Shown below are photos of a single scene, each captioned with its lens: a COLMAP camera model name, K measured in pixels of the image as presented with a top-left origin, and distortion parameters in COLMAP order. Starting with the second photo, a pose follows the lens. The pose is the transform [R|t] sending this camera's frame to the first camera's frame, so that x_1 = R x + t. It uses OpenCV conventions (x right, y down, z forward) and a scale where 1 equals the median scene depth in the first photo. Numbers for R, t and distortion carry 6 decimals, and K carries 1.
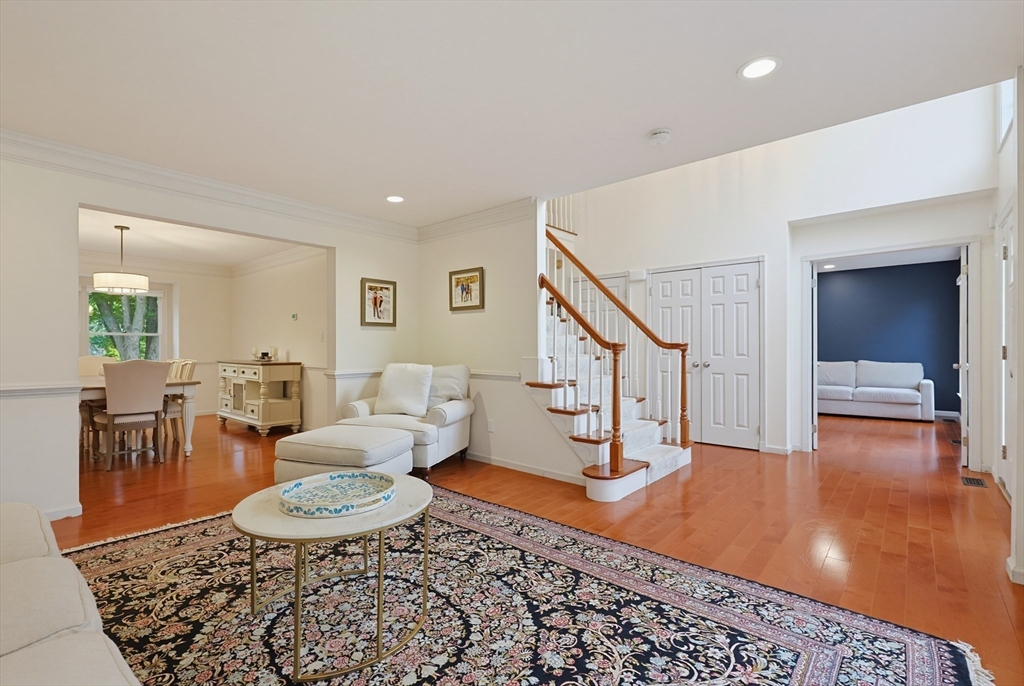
lens RADIAL K [[465.1, 0, 512.0], [0, 465.1, 343.0], [0, 0, 1]] dist [-0.001111, -0.000031]
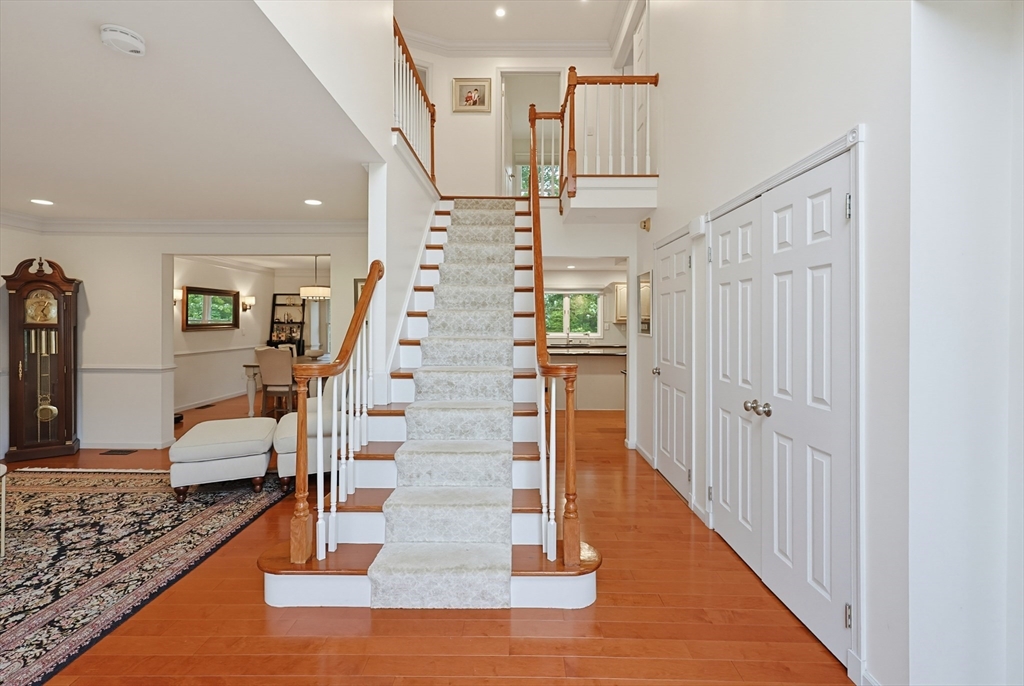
lens RADIAL K [[442.9, 0, 515.9], [0, 442.9, 320.3], [0, 0, 1]] dist [-0.000709, -0.000096]
pose [[0.646958, -0.000418, -0.762525, 1.181900], [0.003207, 0.999993, 0.002172, -0.082313], [0.762519, -0.003850, 0.646955, 1.099365]]
